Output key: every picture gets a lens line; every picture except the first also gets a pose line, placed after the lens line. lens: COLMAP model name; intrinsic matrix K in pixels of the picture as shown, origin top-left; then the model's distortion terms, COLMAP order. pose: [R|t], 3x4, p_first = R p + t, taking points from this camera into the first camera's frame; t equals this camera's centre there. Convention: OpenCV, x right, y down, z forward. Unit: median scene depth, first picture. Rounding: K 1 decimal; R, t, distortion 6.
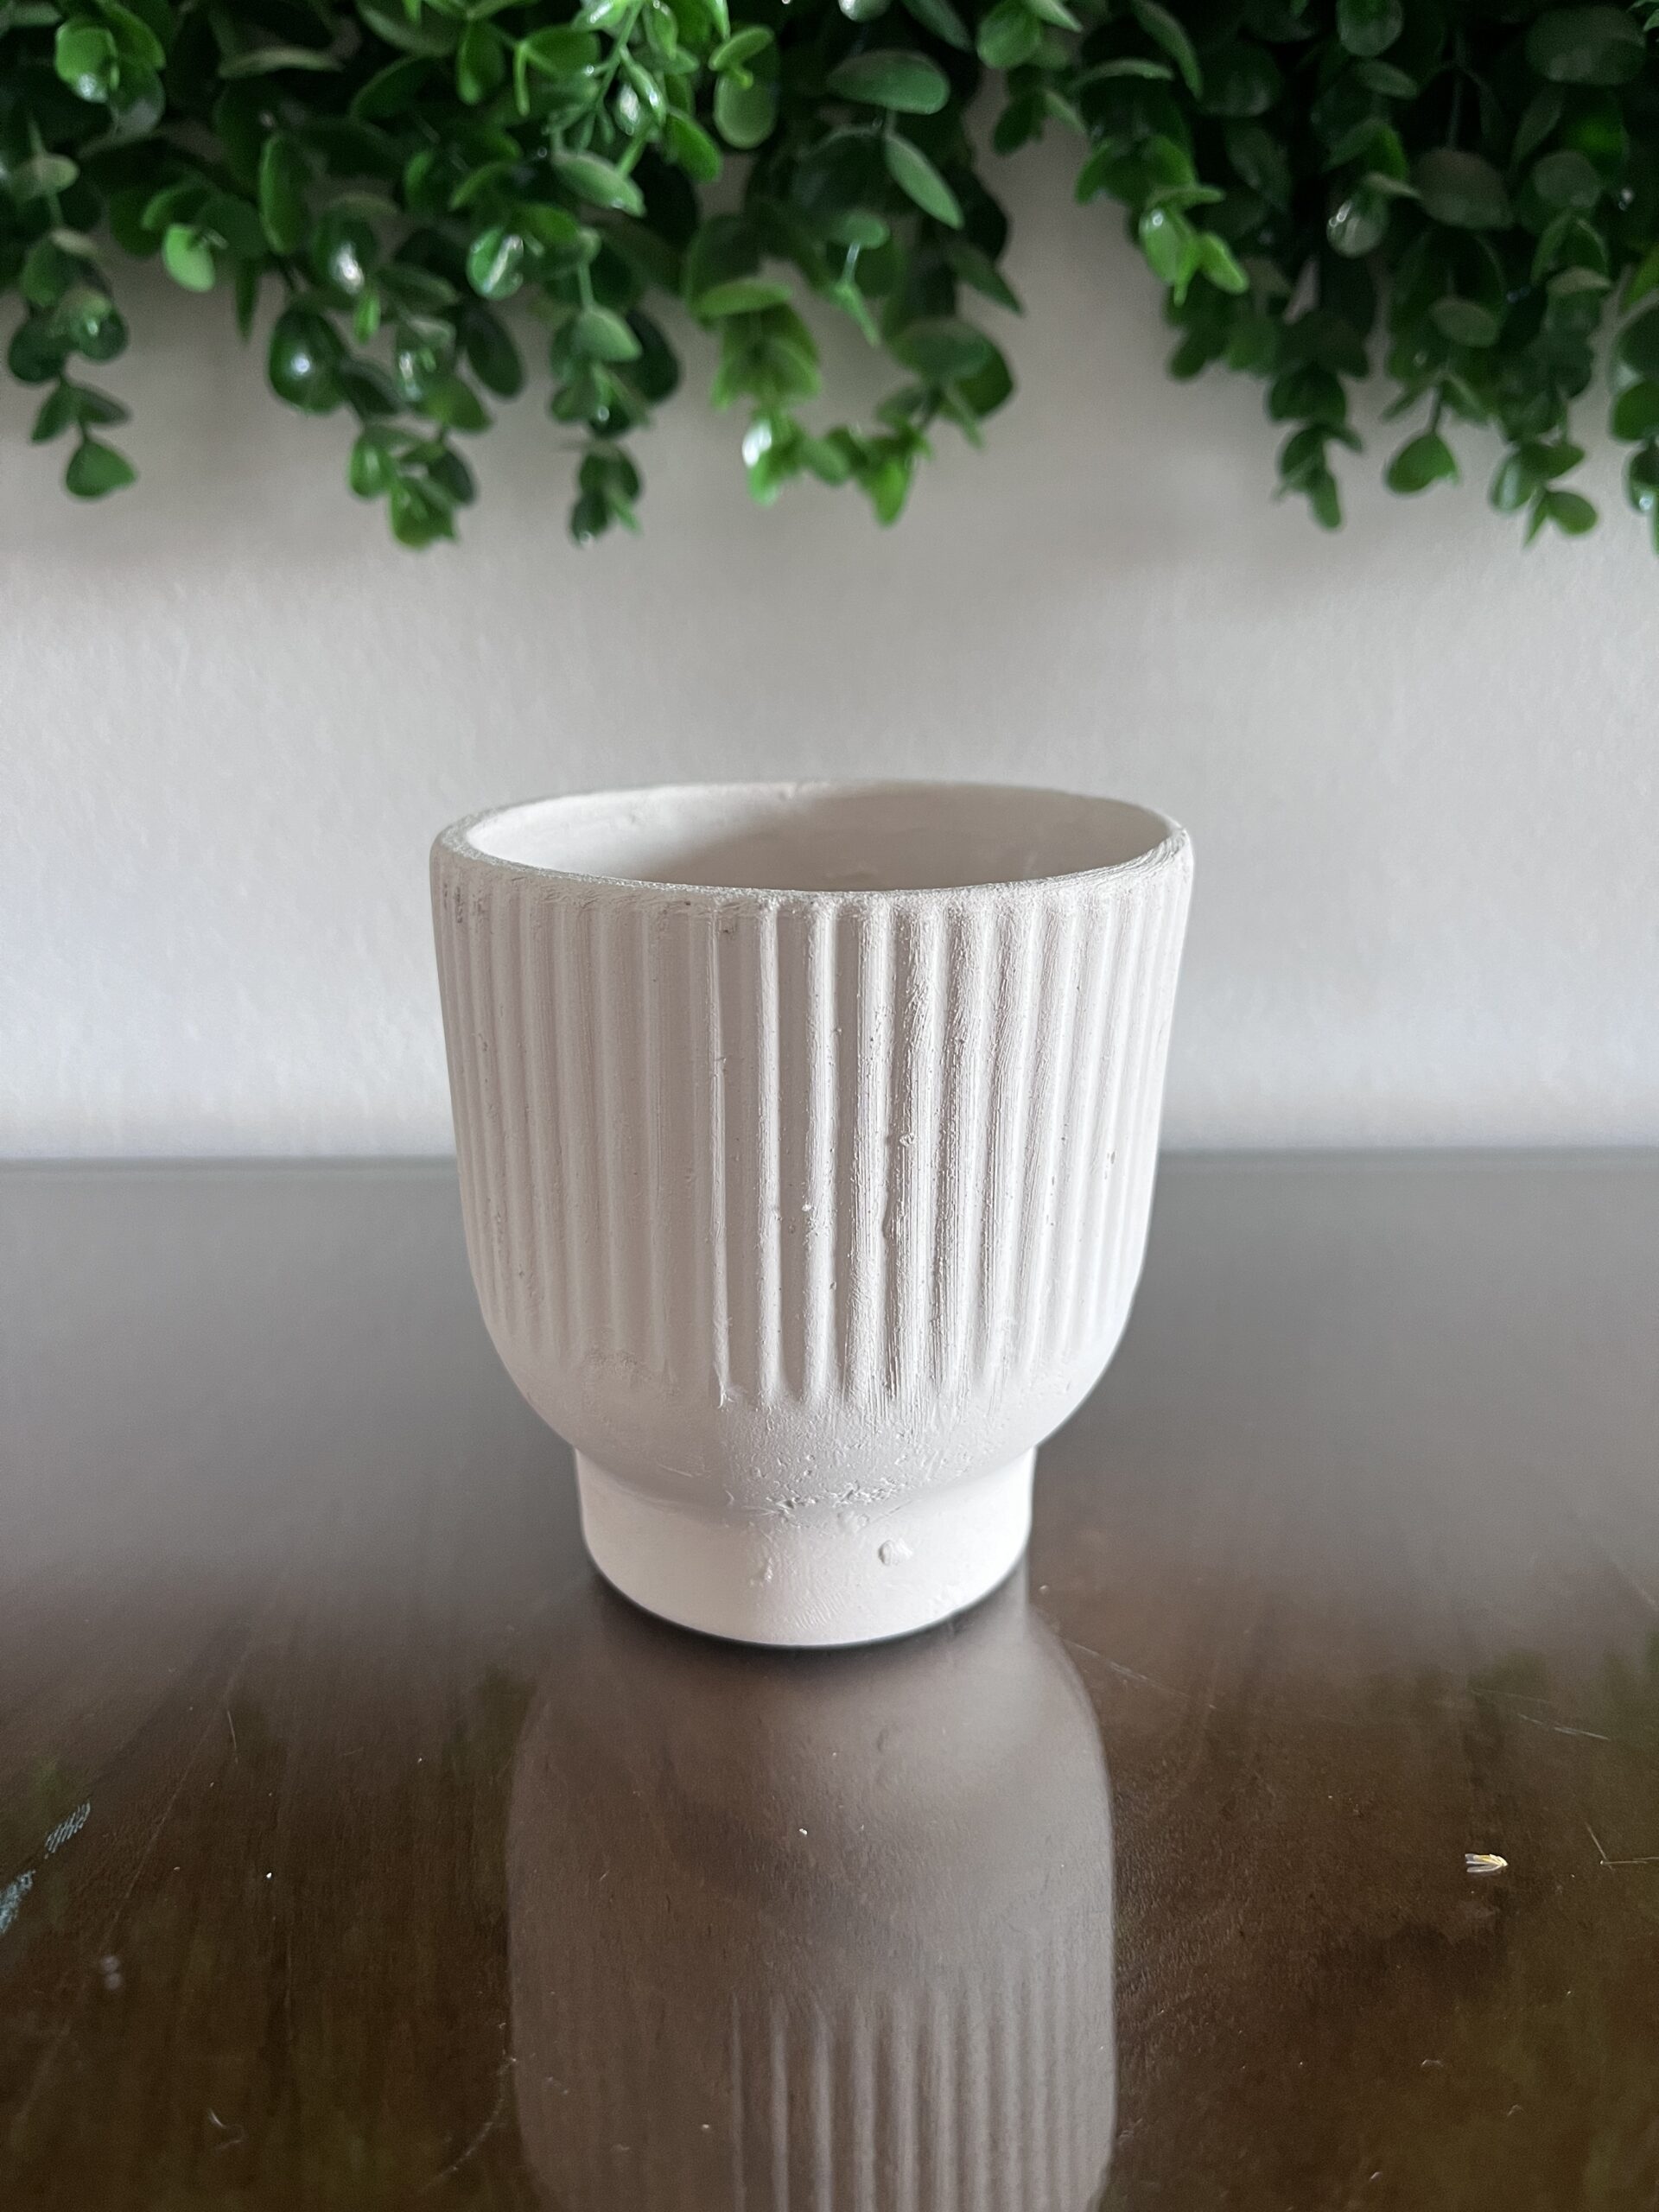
lens RADIAL K [[1745.1, 0, 840.9], [0, 1745.1, 1106.2], [0, 0, 1]] dist [0.039770, -0.065077]
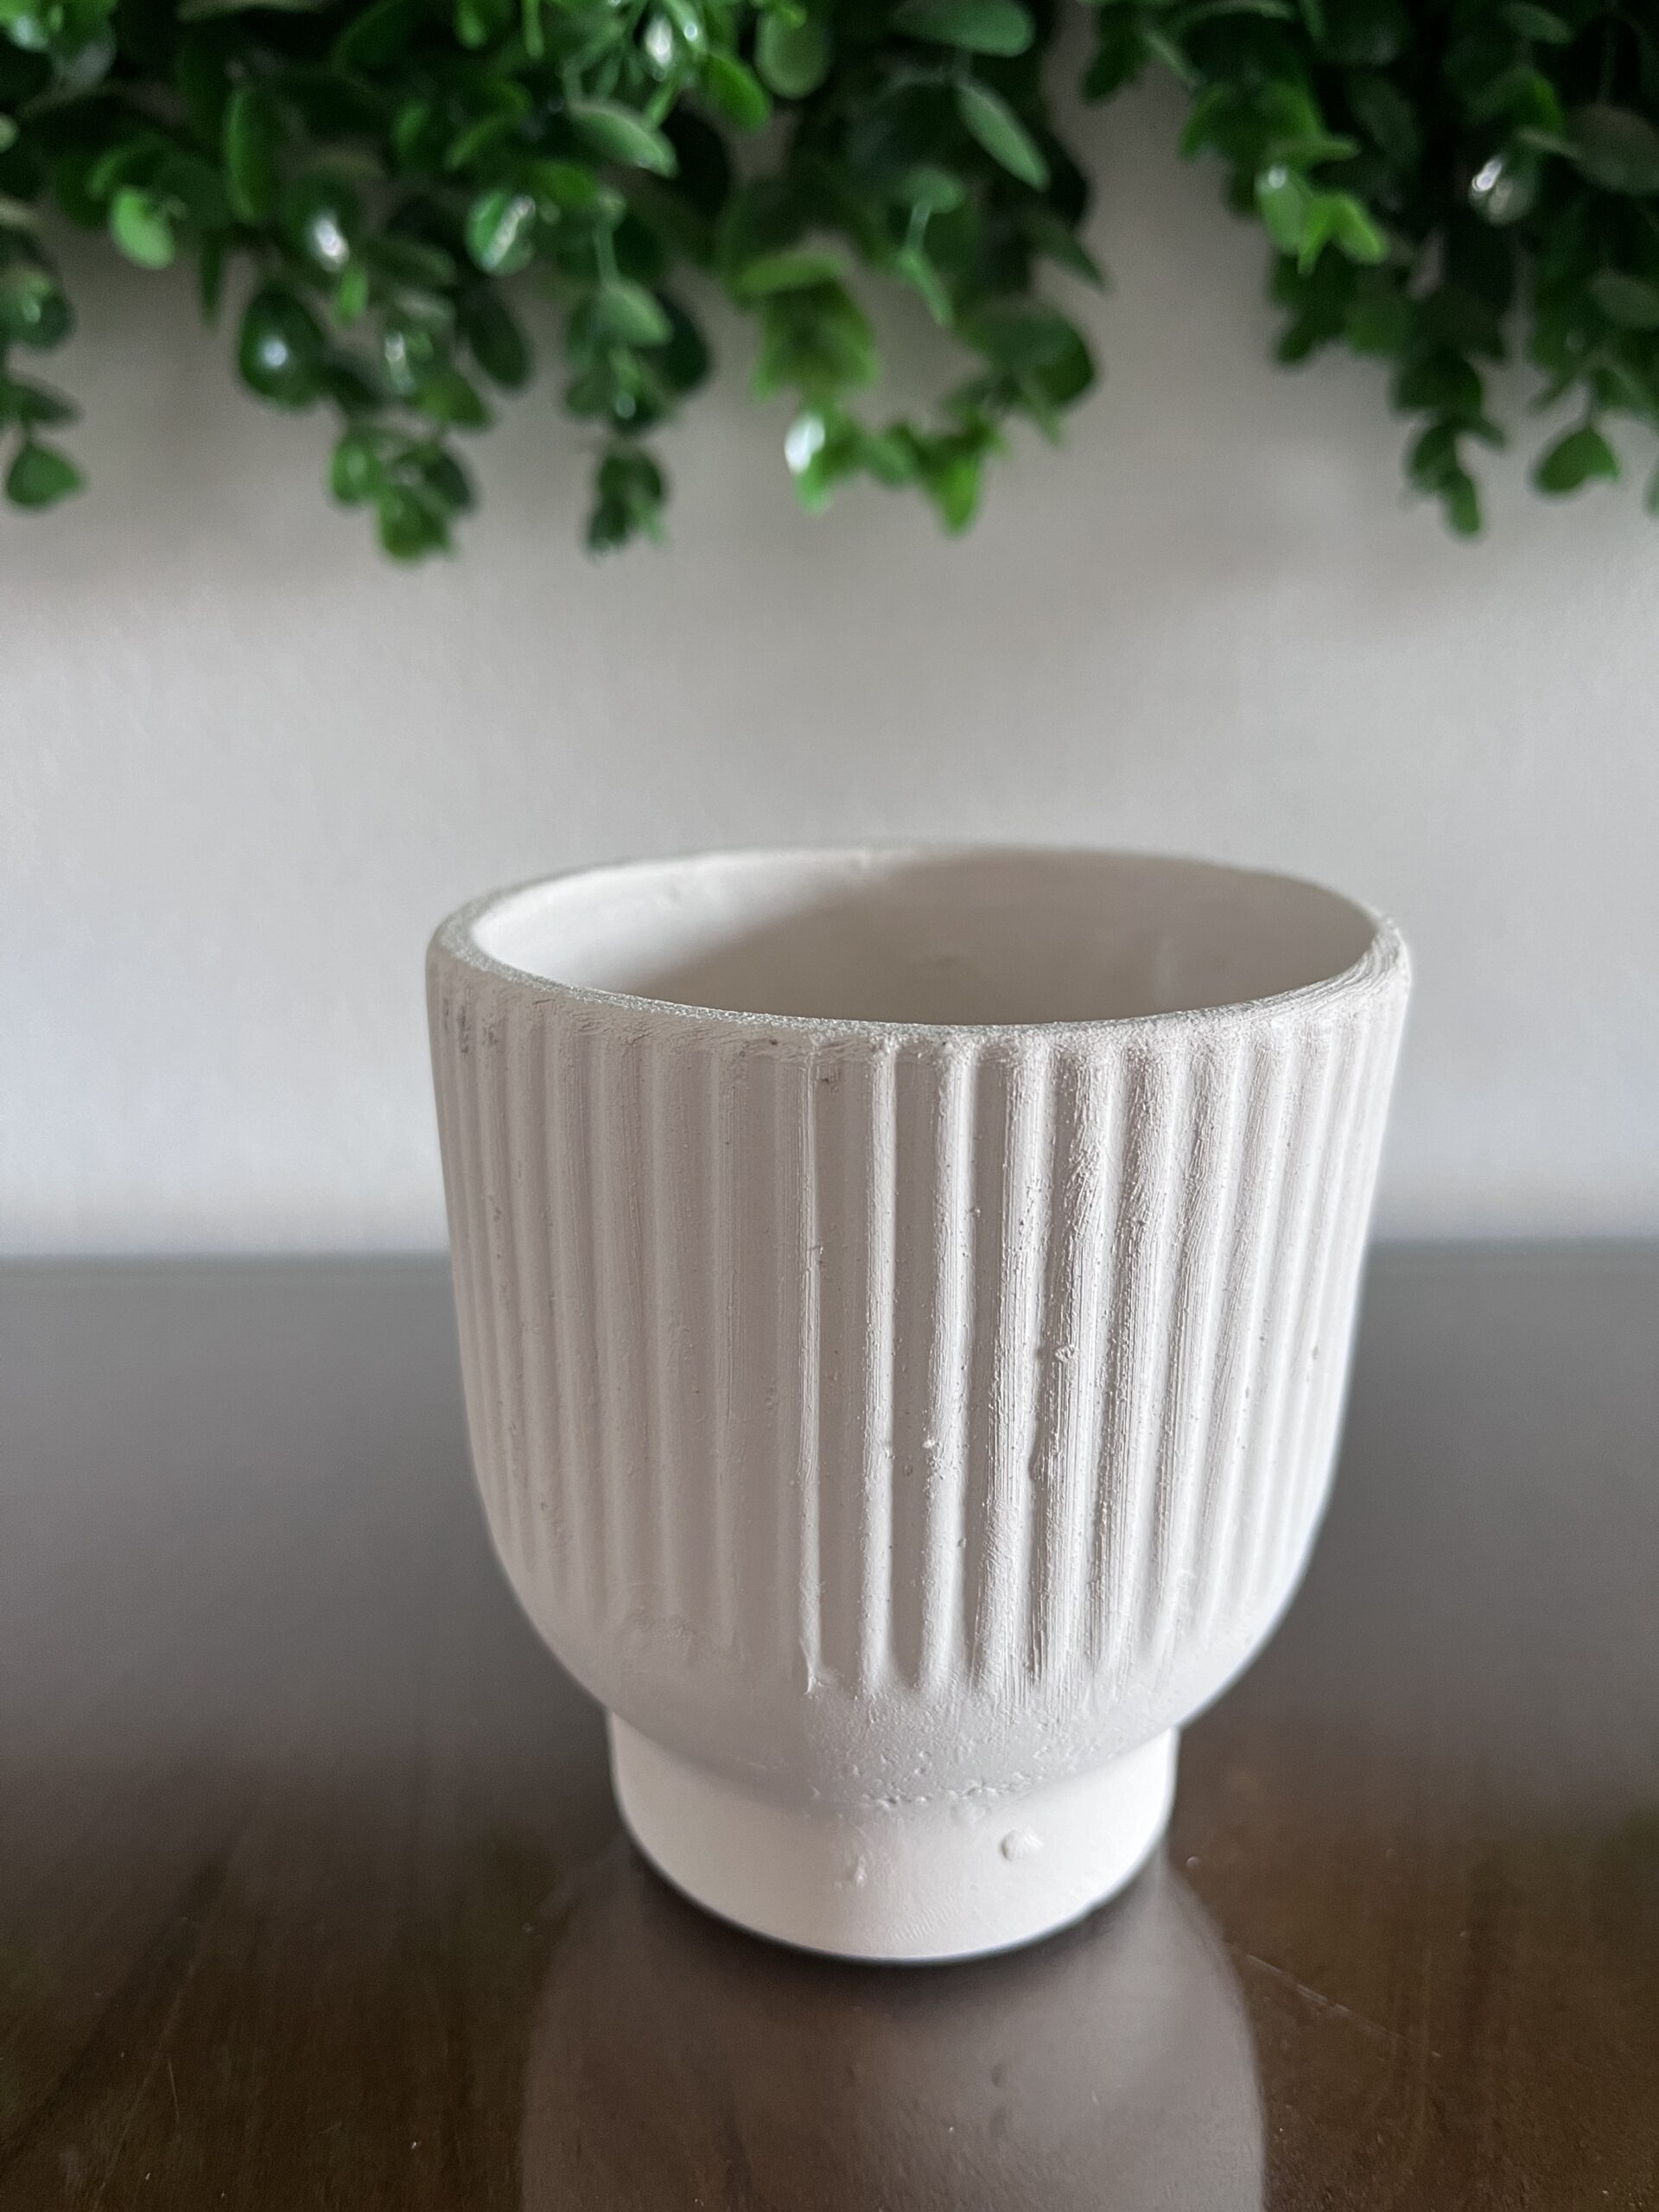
lens RADIAL K [[1826.4, 0, 841.6], [0, 1826.4, 1121.2], [0, 0, 1]] dist [0.026890, -0.056132]
pose [[0.999989, -0.002139, -0.004161, -0.028964], [0.002093, 0.999938, -0.010976, -0.038367], [0.004184, 0.010967, 0.999931, 0.117608]]
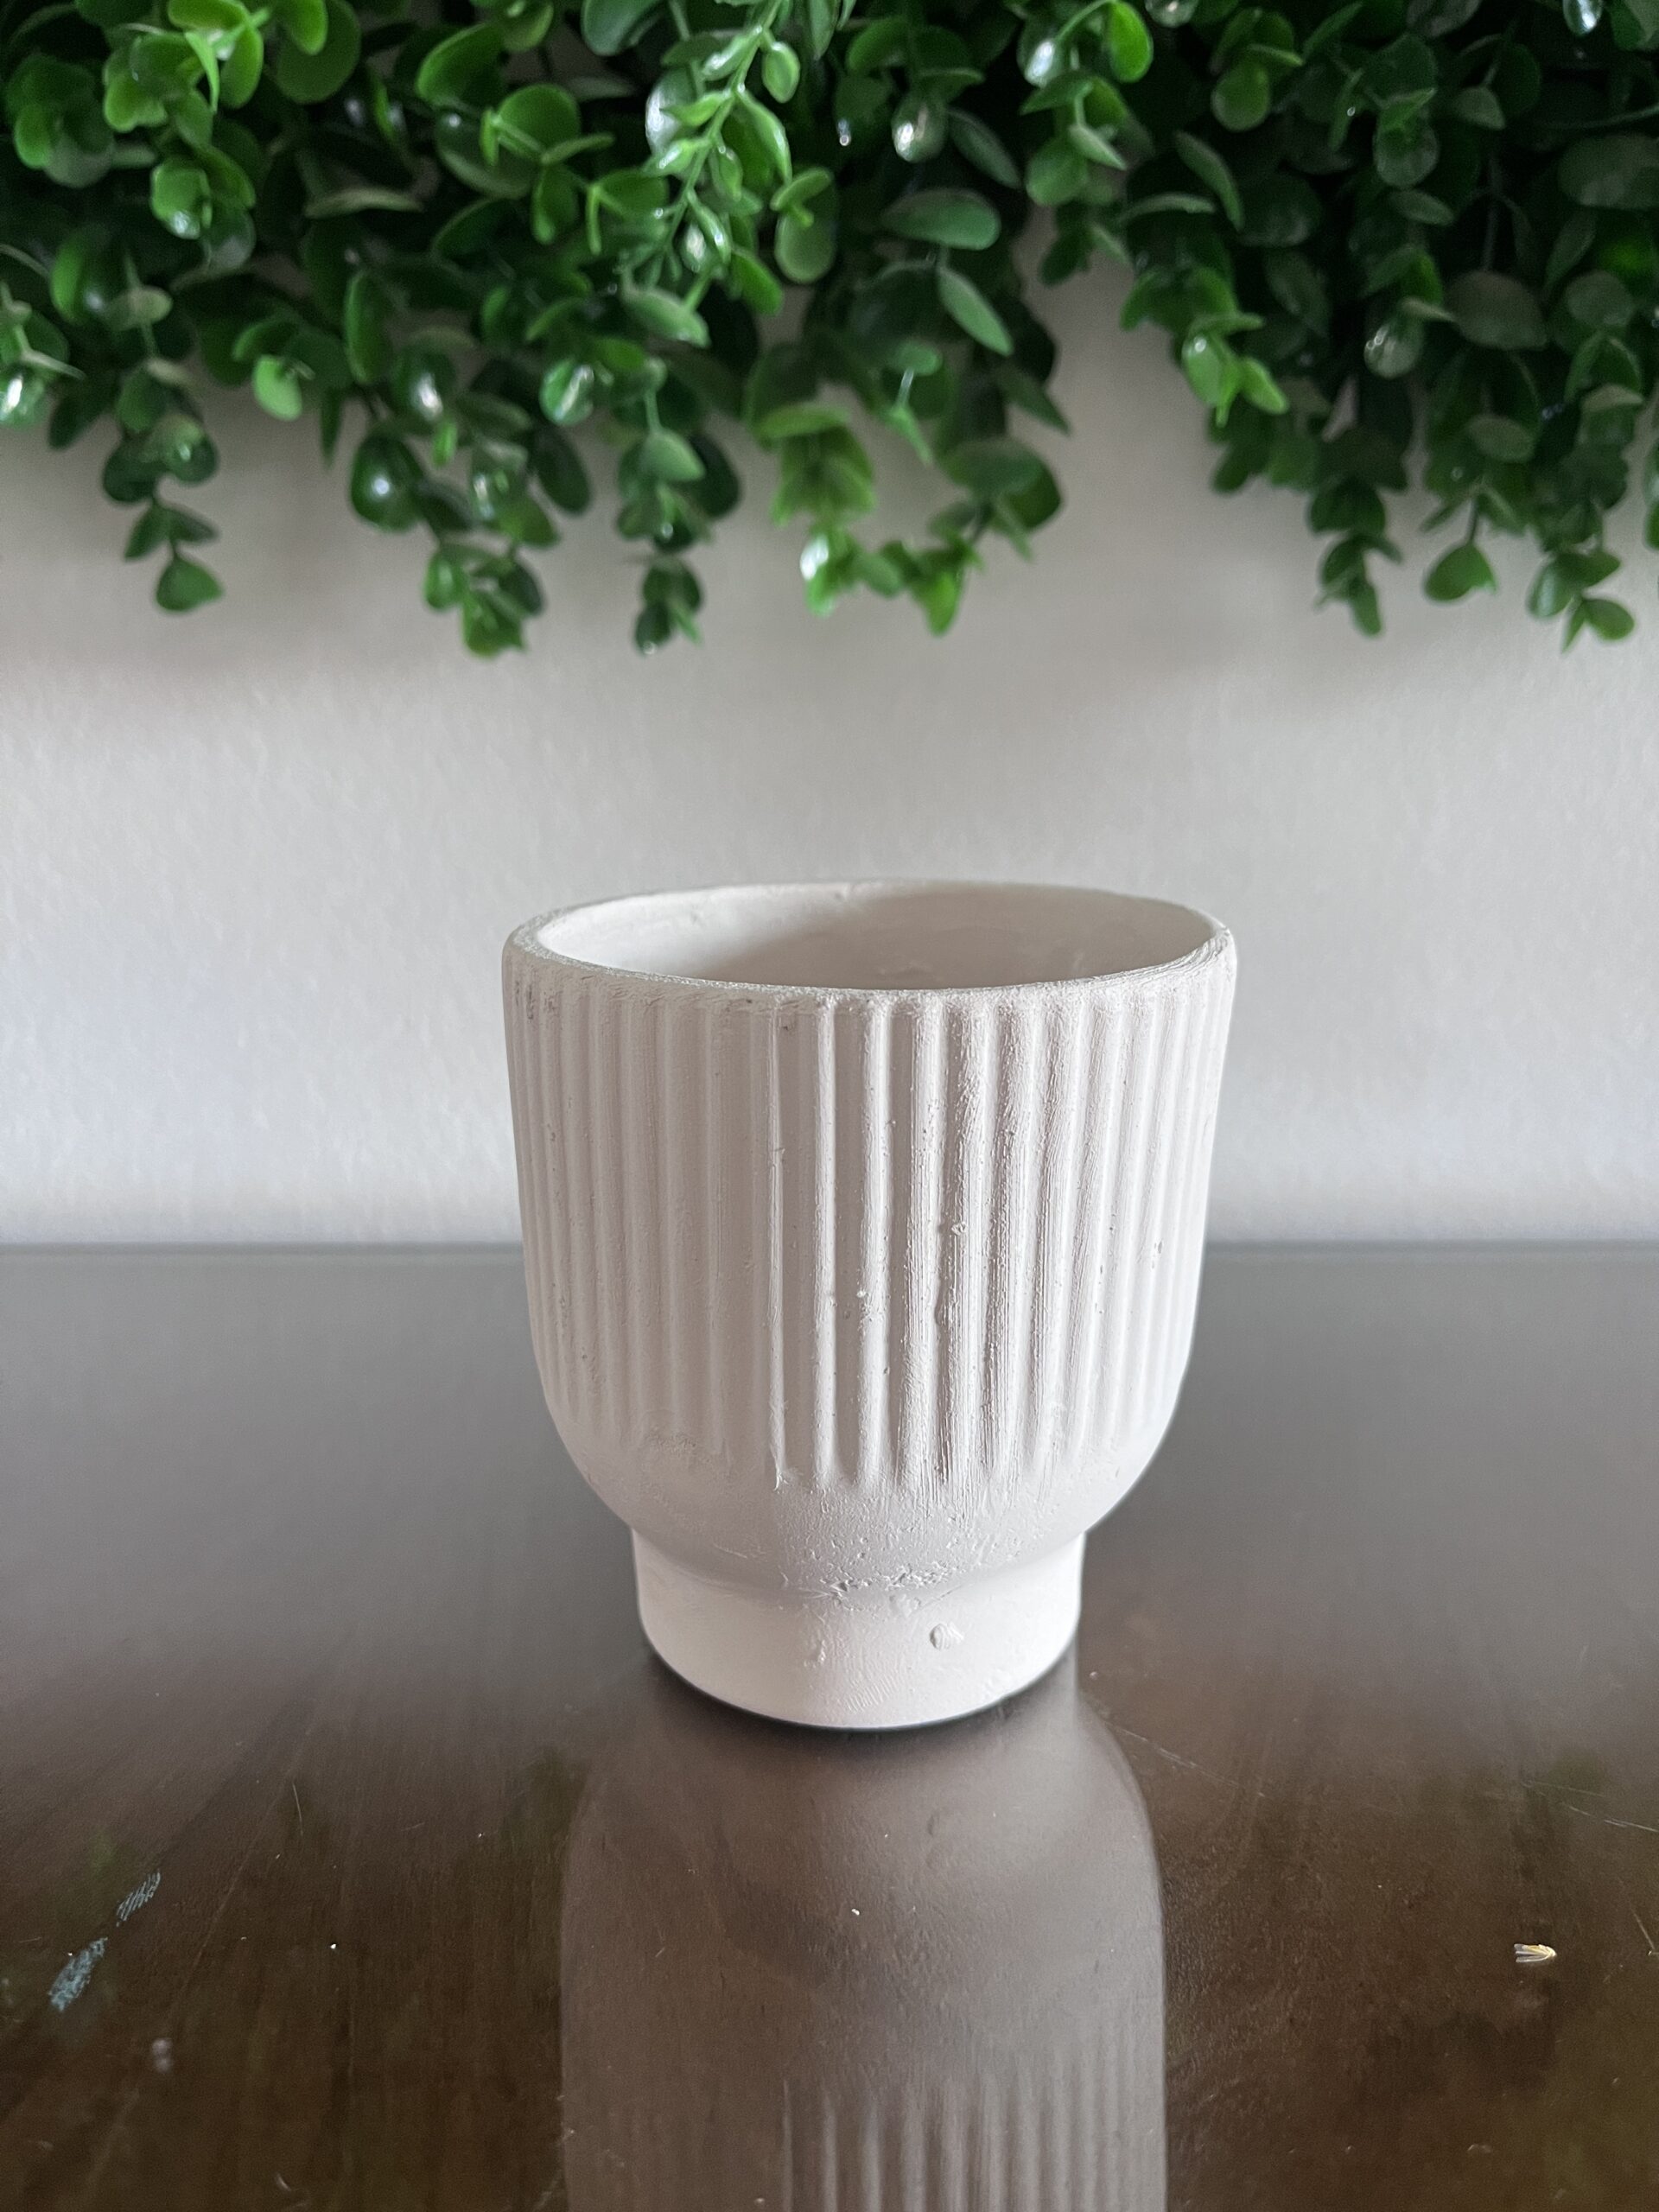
lens RADIAL K [[1745.1, 0, 839.6], [0, 1745.1, 1098.0], [0, 0, 1]] dist [0.039770, -0.065077]
pose [[0.999570, 0.003606, -0.029110, -0.001521], [-0.005220, 0.998443, -0.055537, -0.000082], [0.028864, 0.055665, 0.998032, -0.021159]]
